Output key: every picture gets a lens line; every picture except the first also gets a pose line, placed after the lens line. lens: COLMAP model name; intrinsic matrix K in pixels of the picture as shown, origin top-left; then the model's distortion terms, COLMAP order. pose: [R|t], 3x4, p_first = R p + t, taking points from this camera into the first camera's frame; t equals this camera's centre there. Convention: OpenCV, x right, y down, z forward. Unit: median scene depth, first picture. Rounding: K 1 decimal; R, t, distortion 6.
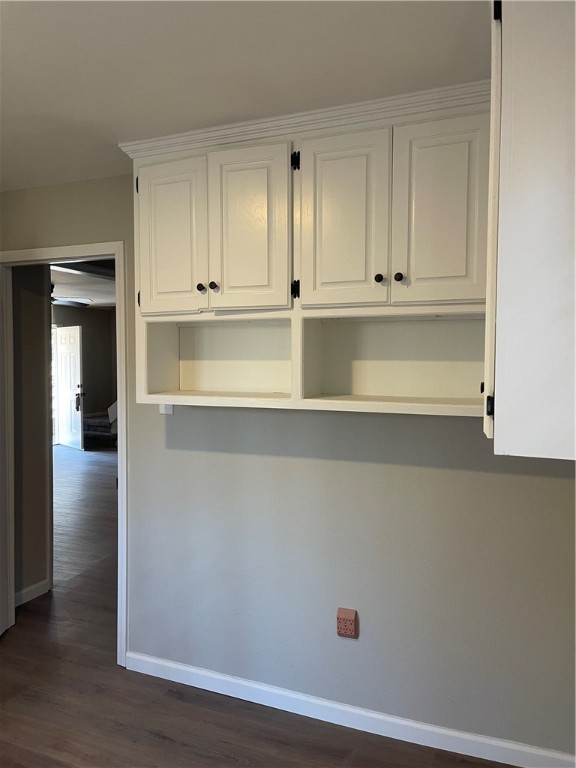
lens RADIAL K [[580.9, 0, 293.8], [0, 580.9, 377.7], [0, 0, 1]] dist [0.024546, -0.057628]
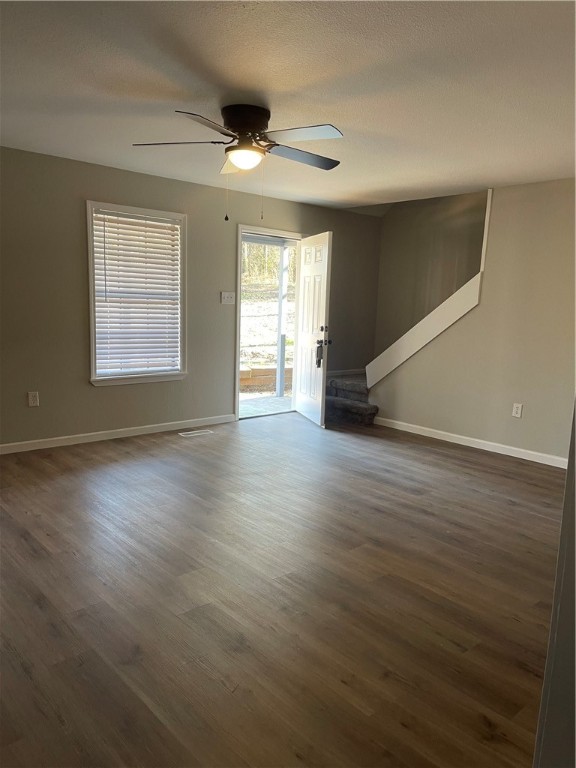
lens RADIAL K [[580.9, 0, 290.7], [0, 580.9, 388.1], [0, 0, 1]] dist [0.024546, -0.057628]
pose [[0.897825, 0.092354, -0.430558, -0.365452], [-0.045088, 0.991901, 0.118742, 0.015837], [0.438037, -0.087197, 0.894718, 1.230330]]
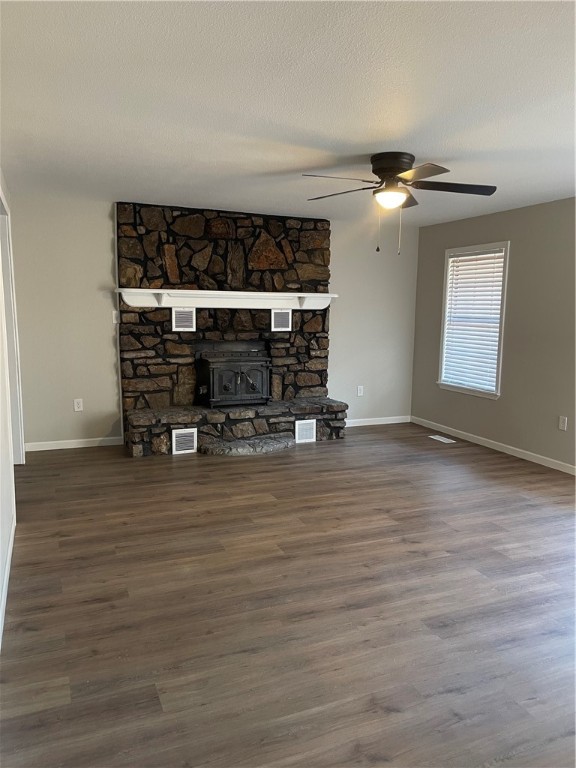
lens RADIAL K [[580.9, 0, 287.5], [0, 580.9, 384.9], [0, 0, 1]] dist [0.024546, -0.057628]
pose [[-0.710743, 0.076794, -0.699248, 0.074258], [-0.045486, 0.986926, 0.154621, -0.069884], [0.701980, 0.141701, -0.697958, 2.953881]]
